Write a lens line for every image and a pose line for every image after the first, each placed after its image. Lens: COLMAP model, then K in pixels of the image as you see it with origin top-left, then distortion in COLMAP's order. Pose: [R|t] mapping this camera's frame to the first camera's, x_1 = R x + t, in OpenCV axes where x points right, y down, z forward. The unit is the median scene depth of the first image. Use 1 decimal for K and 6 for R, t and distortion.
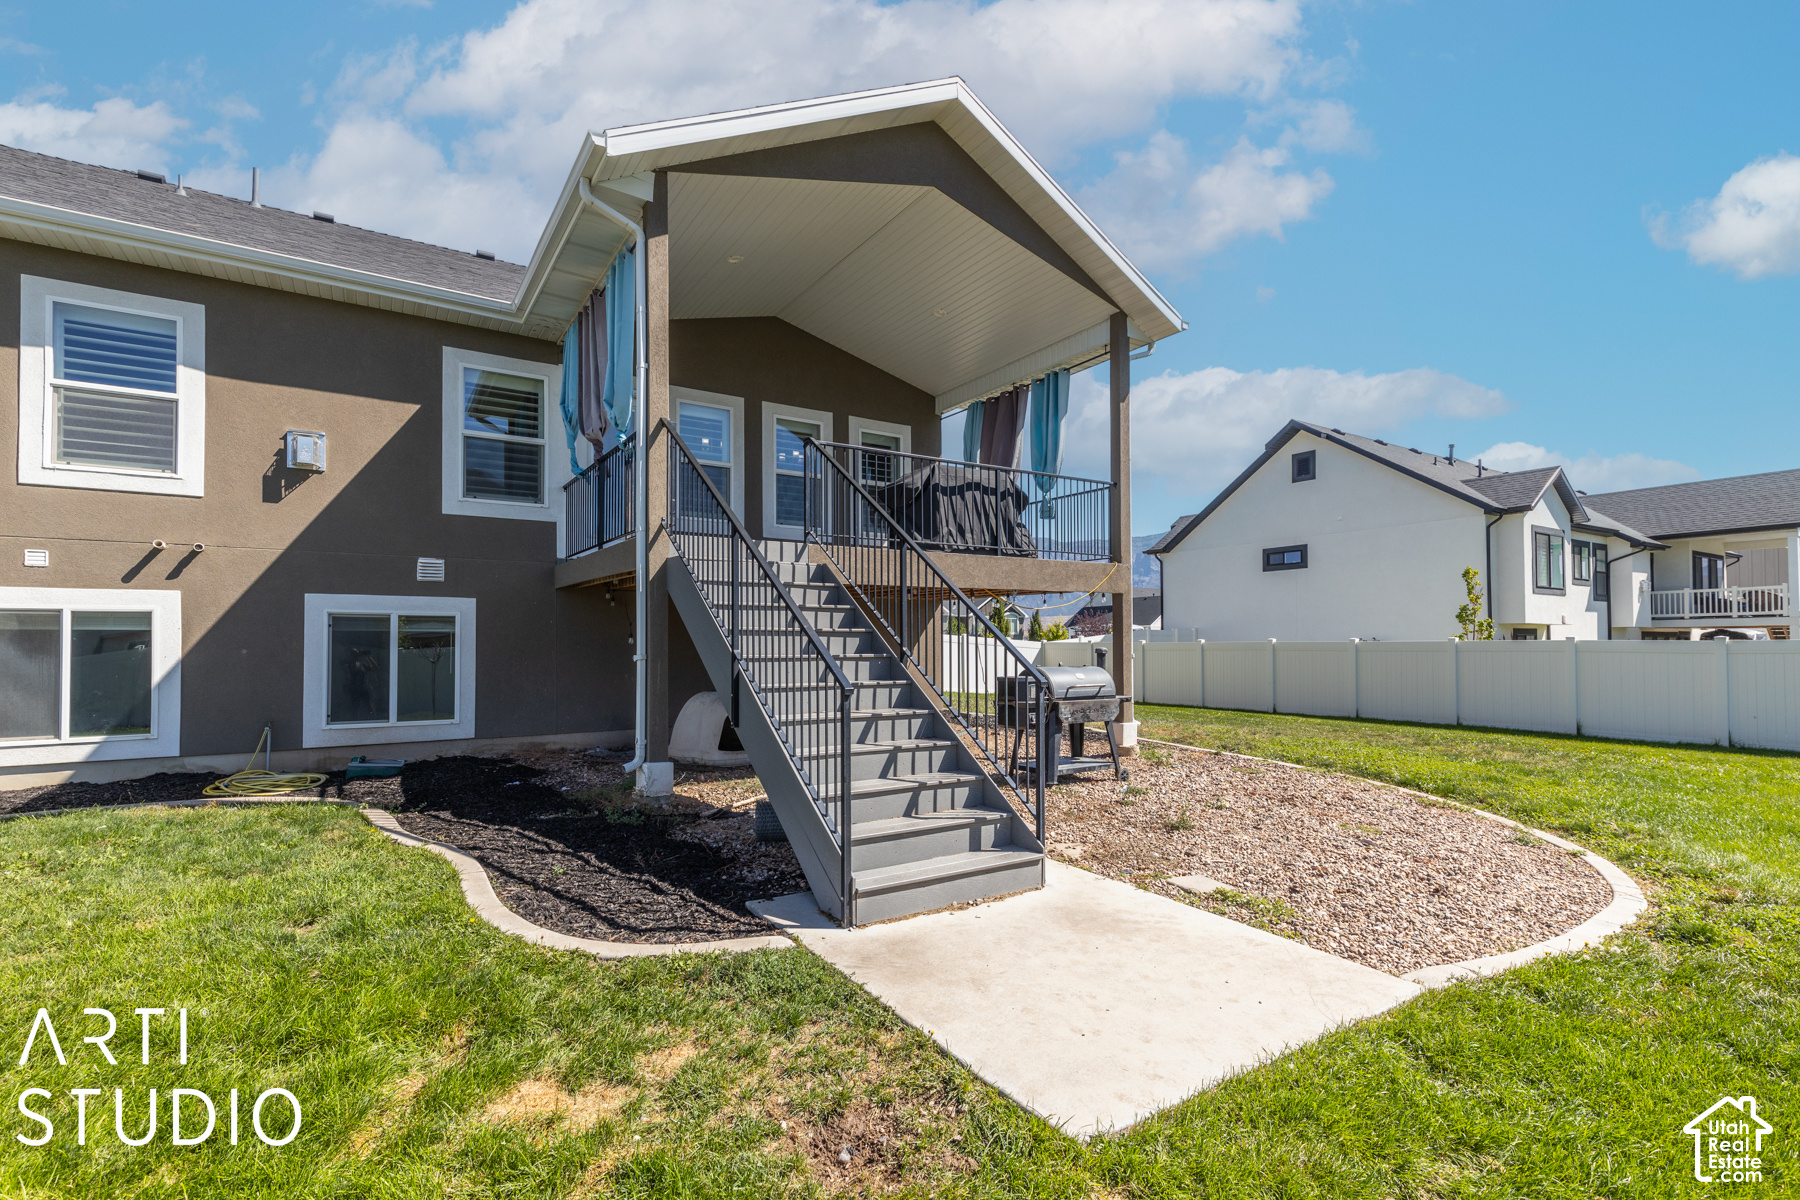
lens RADIAL K [[828.2, 0, 879.2], [0, 828.2, 628.4], [0, 0, 1]] dist [0.008090, -0.001032]
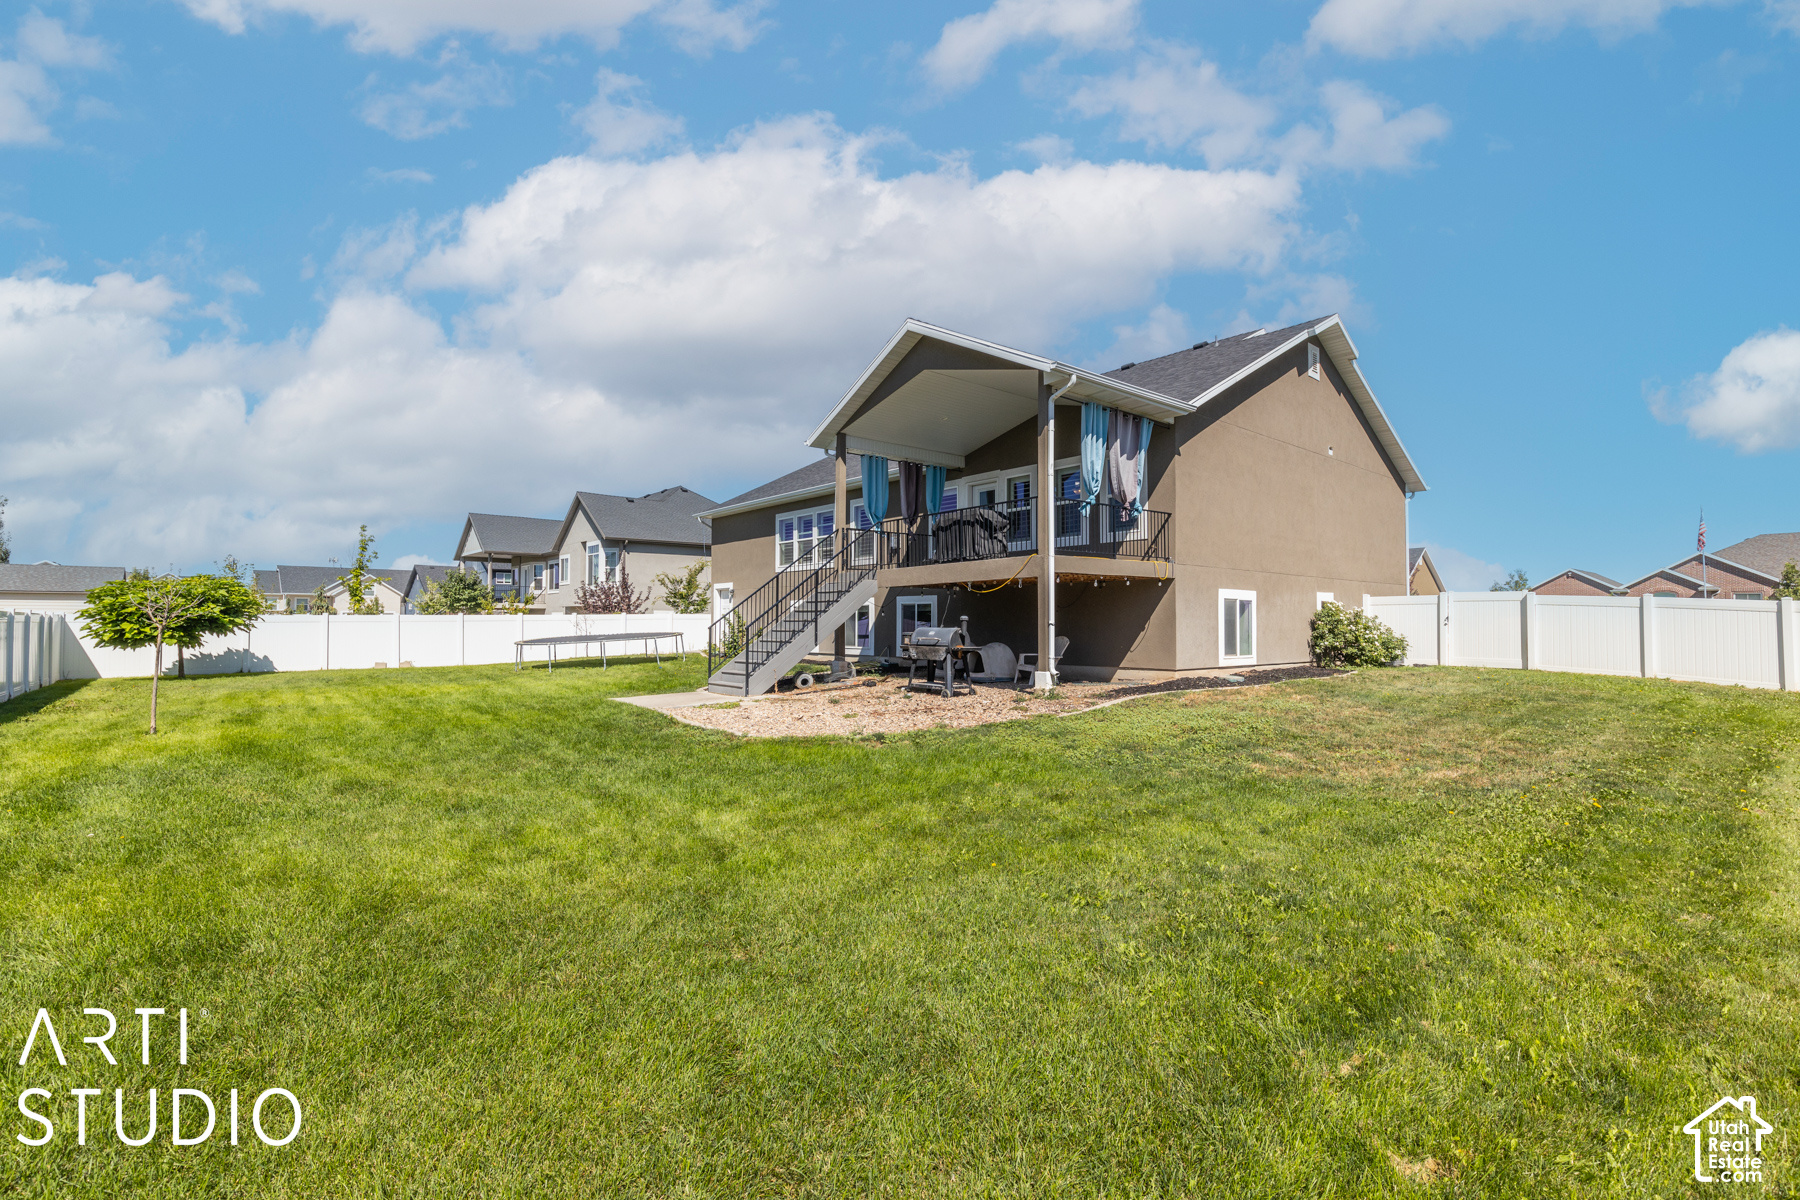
lens RADIAL K [[828.2, 0, 903.0], [0, 828.2, 604.1], [0, 0, 1]] dist [0.008090, -0.001032]
pose [[0.146065, -0.017490, -0.989120, 1.851218], [0.016966, 0.999741, -0.015173, 0.021779], [0.989129, -0.014565, 0.146324, 0.657988]]
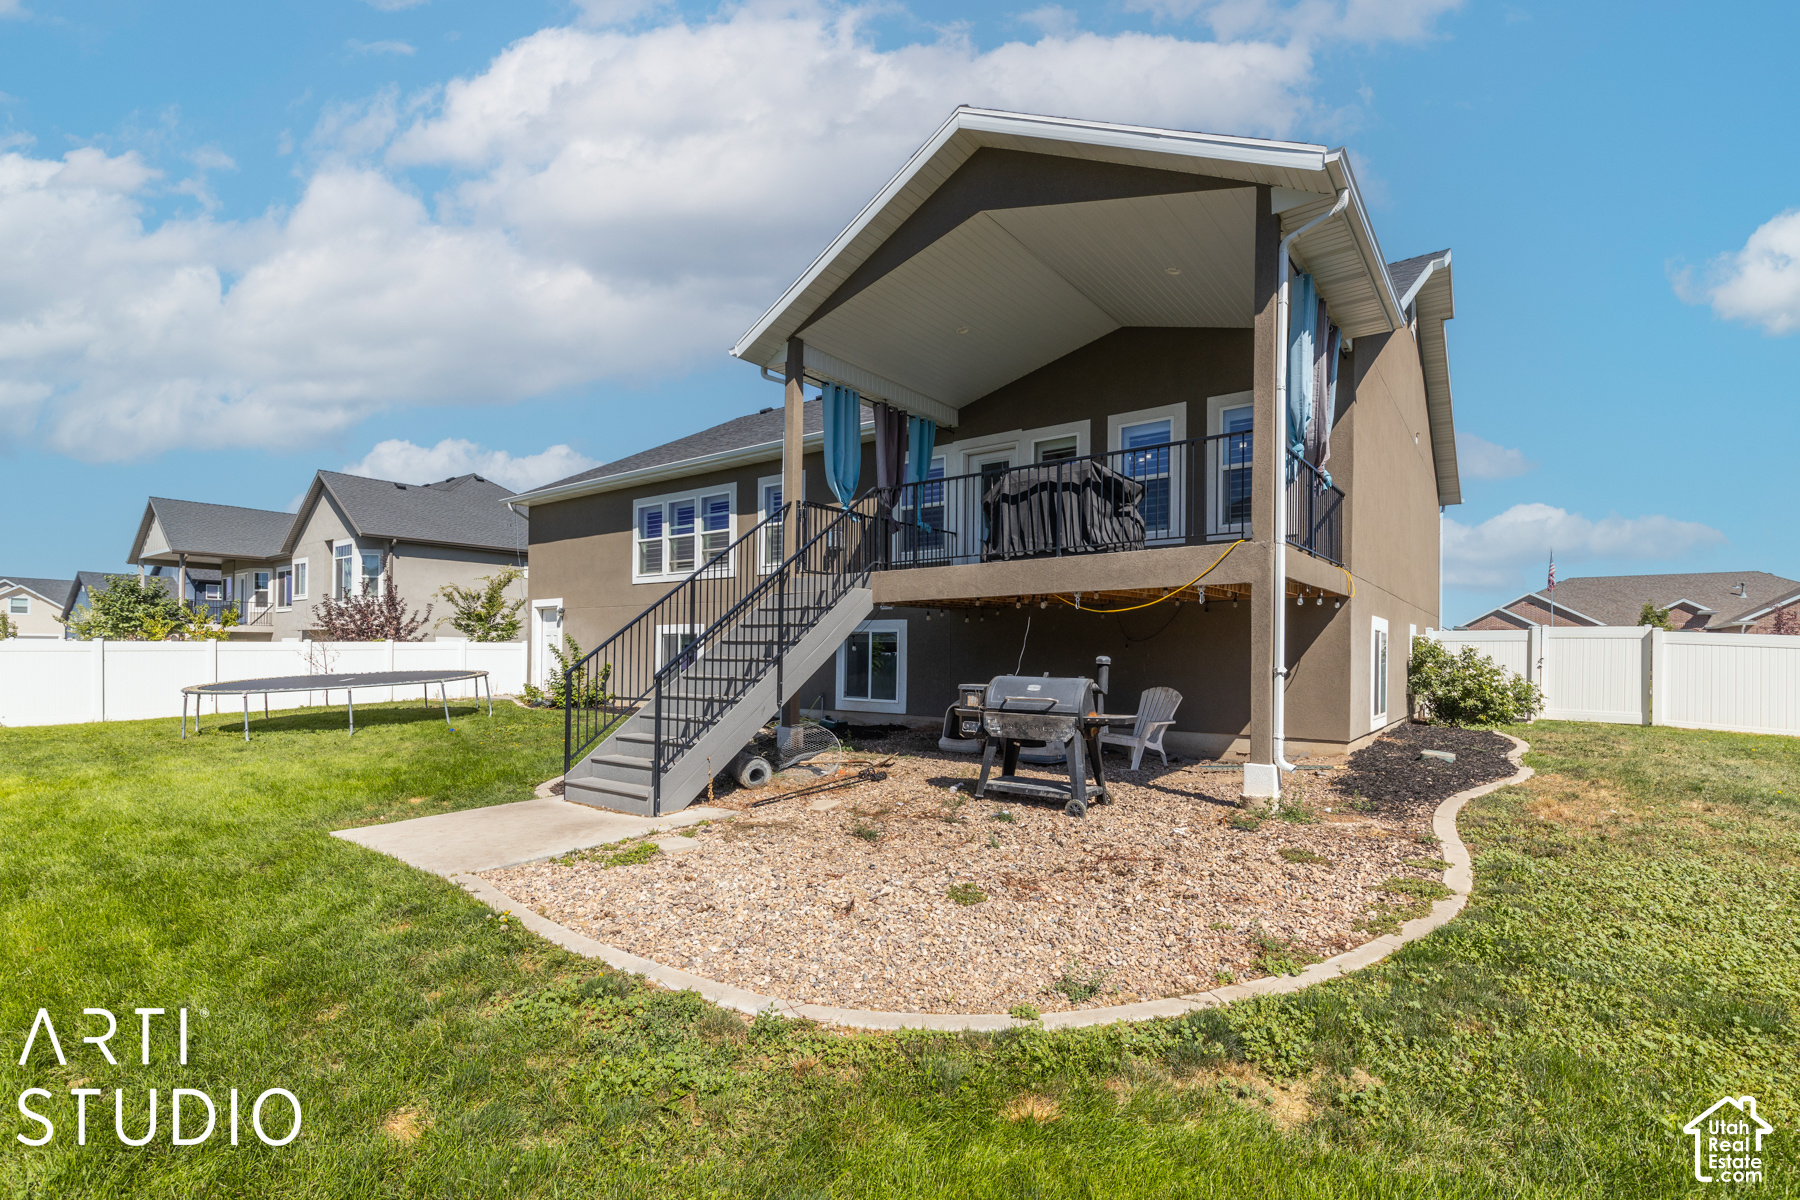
lens RADIAL K [[828.2, 0, 898.2], [0, 828.2, 652.4], [0, 0, 1]] dist [0.008090, -0.001032]
pose [[0.358956, 0.006418, -0.933333, 0.971184], [0.007422, 0.999925, 0.009730, 0.008983], [0.933325, -0.010420, 0.358881, 0.512541]]
